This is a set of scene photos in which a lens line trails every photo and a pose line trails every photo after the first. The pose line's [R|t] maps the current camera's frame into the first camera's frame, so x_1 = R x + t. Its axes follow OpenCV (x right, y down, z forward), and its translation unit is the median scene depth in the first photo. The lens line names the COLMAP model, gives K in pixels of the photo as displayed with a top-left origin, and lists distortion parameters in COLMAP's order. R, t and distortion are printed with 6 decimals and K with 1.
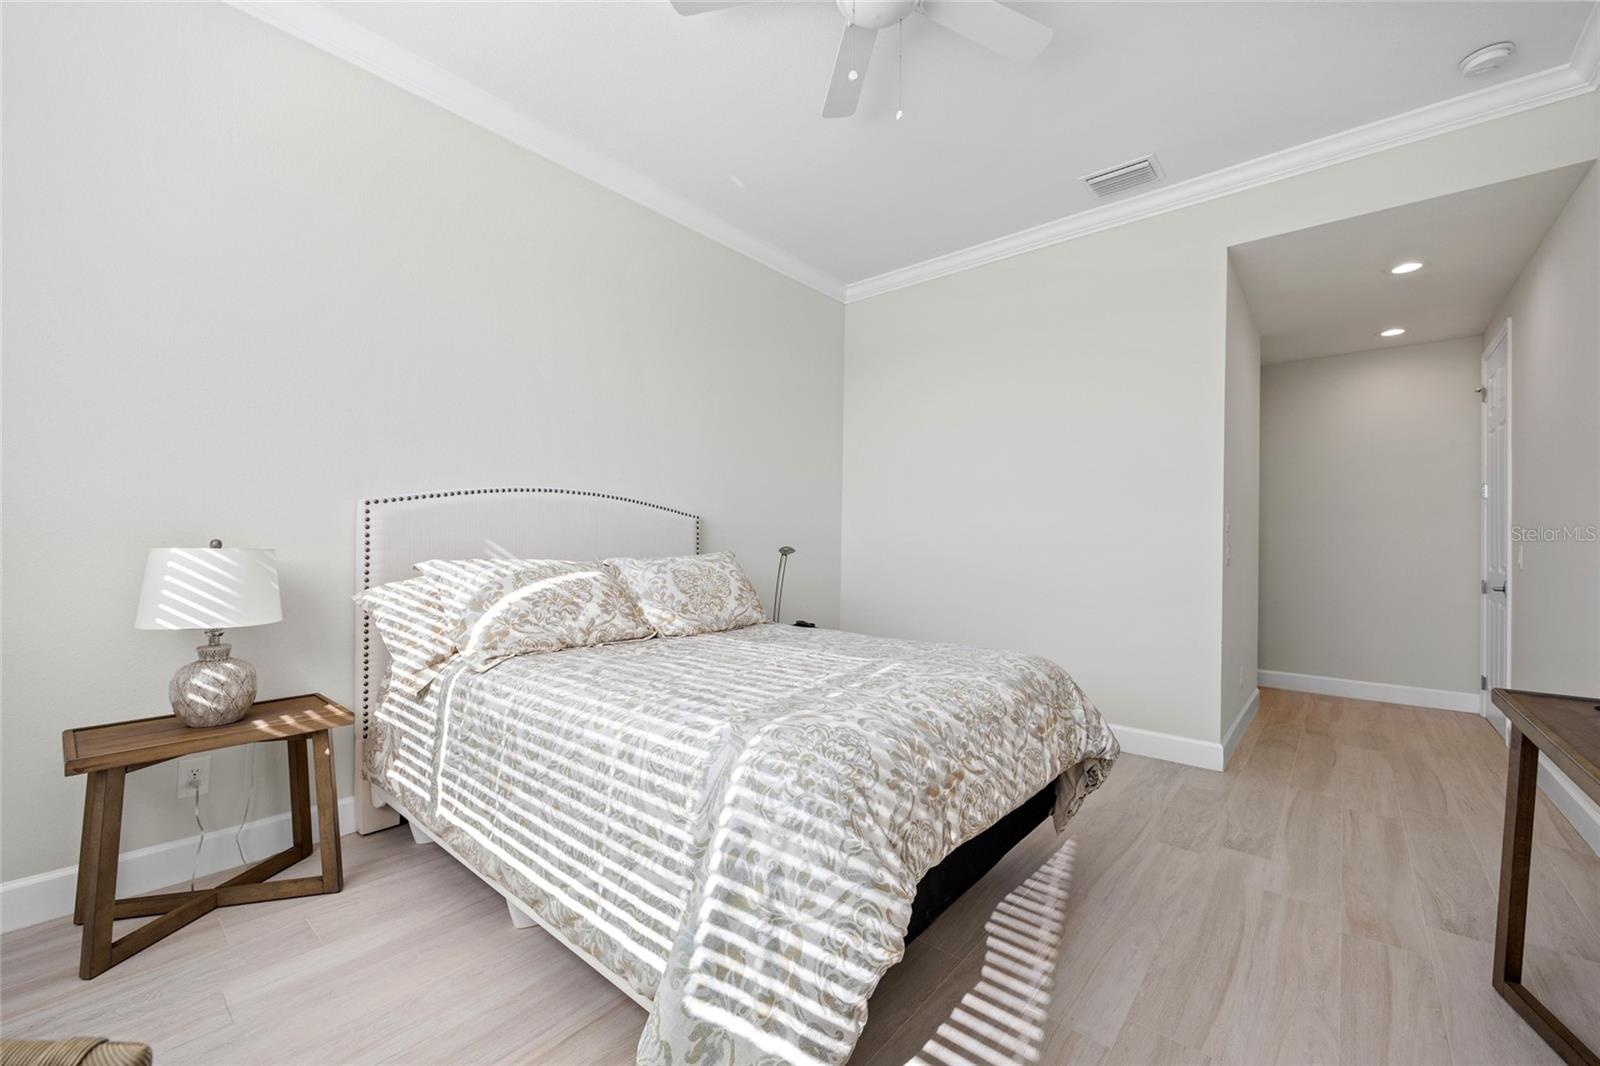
lens RADIAL K [[644.1, 0, 802.6], [0, 644.1, 536.5], [0, 0, 1]] dist [-0.002320, 0.001000]
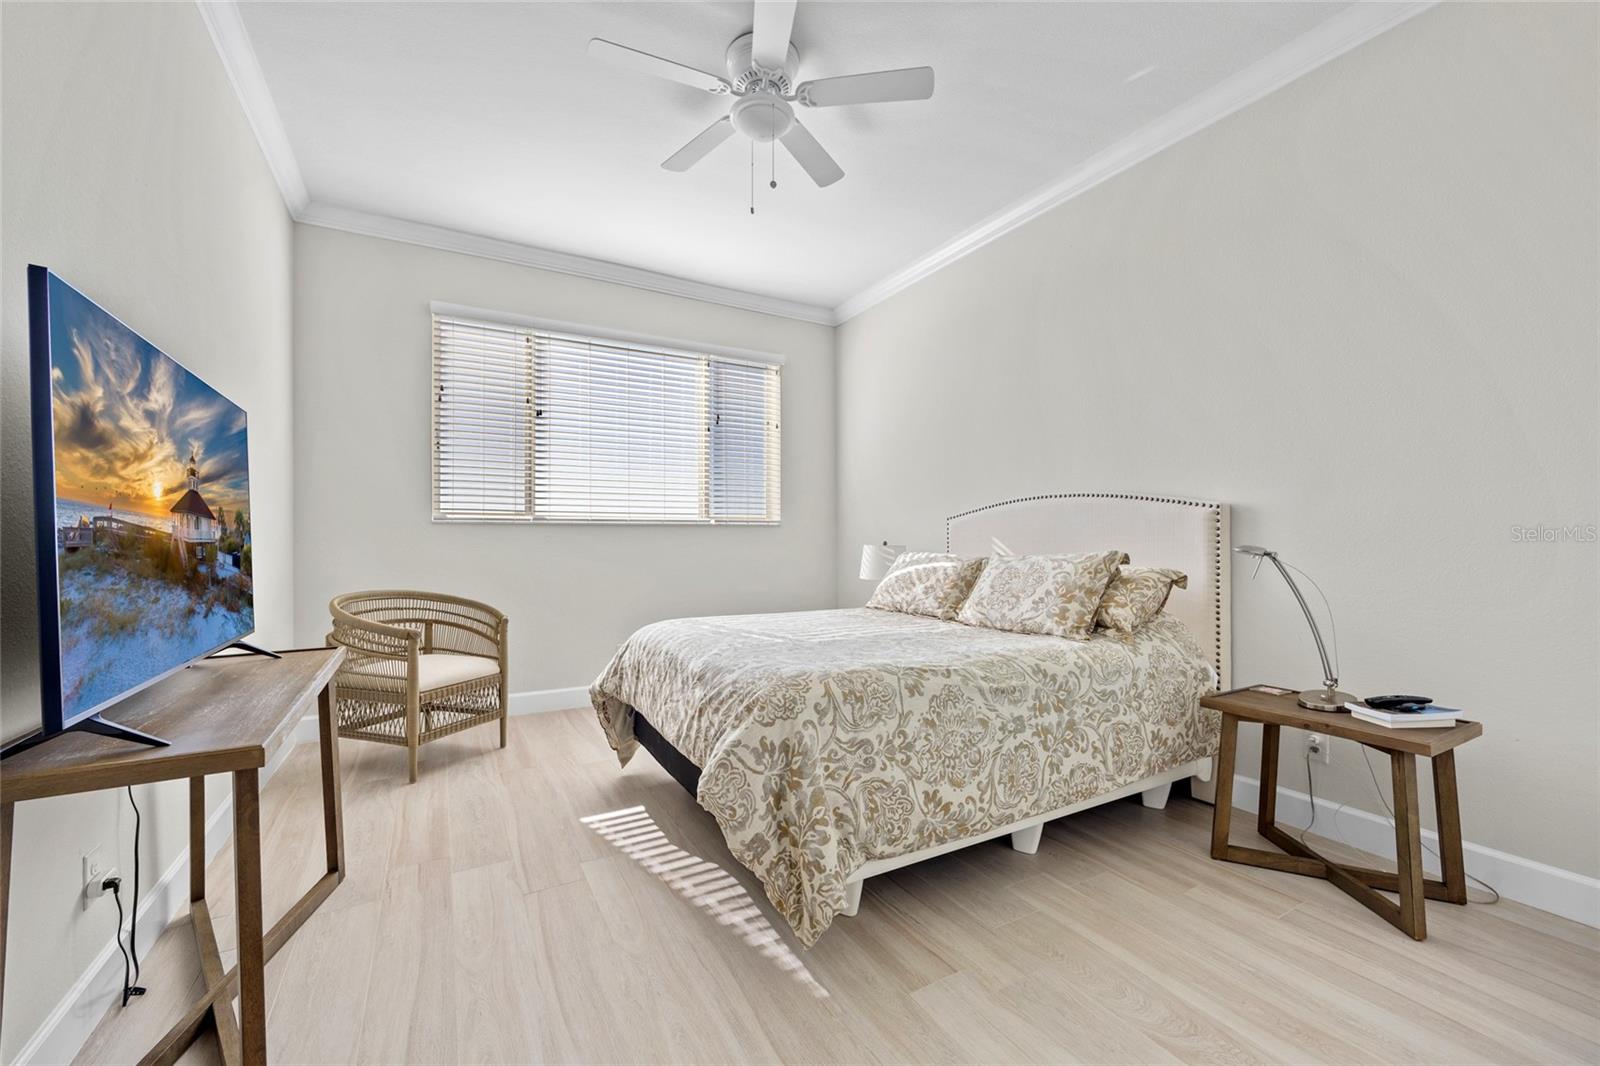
lens RADIAL K [[644.1, 0, 802.8], [0, 644.1, 538.9], [0, 0, 1]] dist [-0.002320, 0.001000]
pose [[-0.346693, -0.012875, -0.937890, 1.130516], [0.006996, 0.999842, -0.016312, 0.026605], [0.937953, -0.012217, -0.346548, 1.318654]]
